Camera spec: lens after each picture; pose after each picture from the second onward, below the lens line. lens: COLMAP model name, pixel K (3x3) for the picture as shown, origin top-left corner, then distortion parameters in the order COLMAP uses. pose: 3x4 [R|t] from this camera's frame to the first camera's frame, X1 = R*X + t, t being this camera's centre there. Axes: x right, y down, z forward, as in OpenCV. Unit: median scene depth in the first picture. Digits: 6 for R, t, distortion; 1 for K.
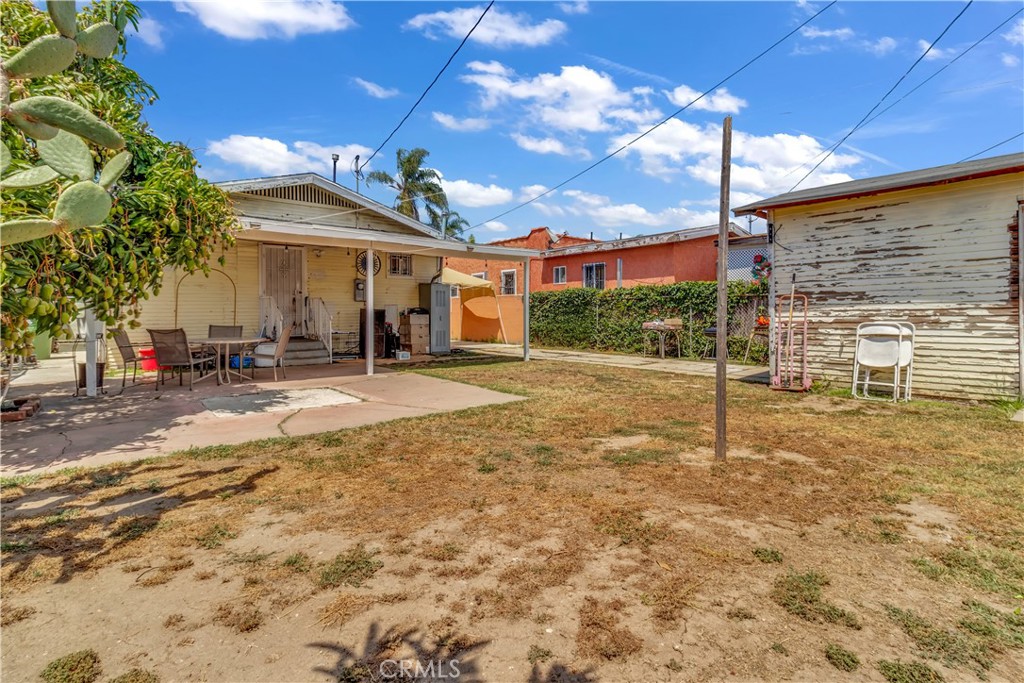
lens RADIAL K [[489.9, 0, 516.3], [0, 489.9, 313.6], [0, 0, 1]] dist [0.003654, 0.000082]
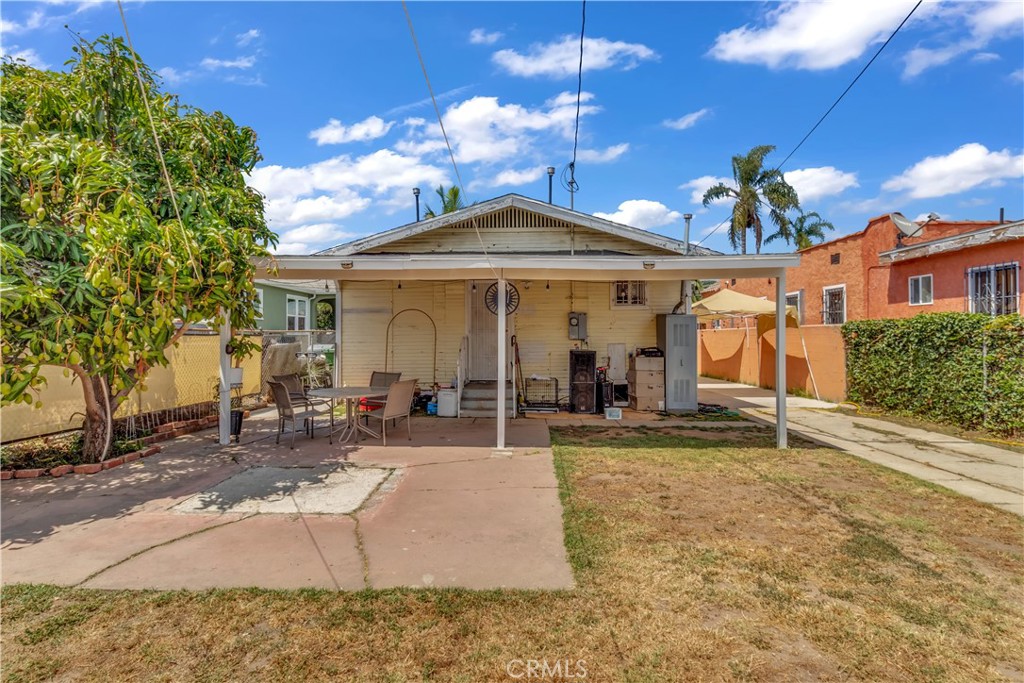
lens RADIAL K [[497.2, 0, 512.0], [0, 497.2, 341.5], [0, 0, 1]] dist [-0.000120, 0.000072]
pose [[0.755298, 0.004943, -0.655363, 0.133053], [0.000680, 0.999965, 0.008326, -0.027114], [0.655382, -0.006734, 0.755268, 0.278573]]
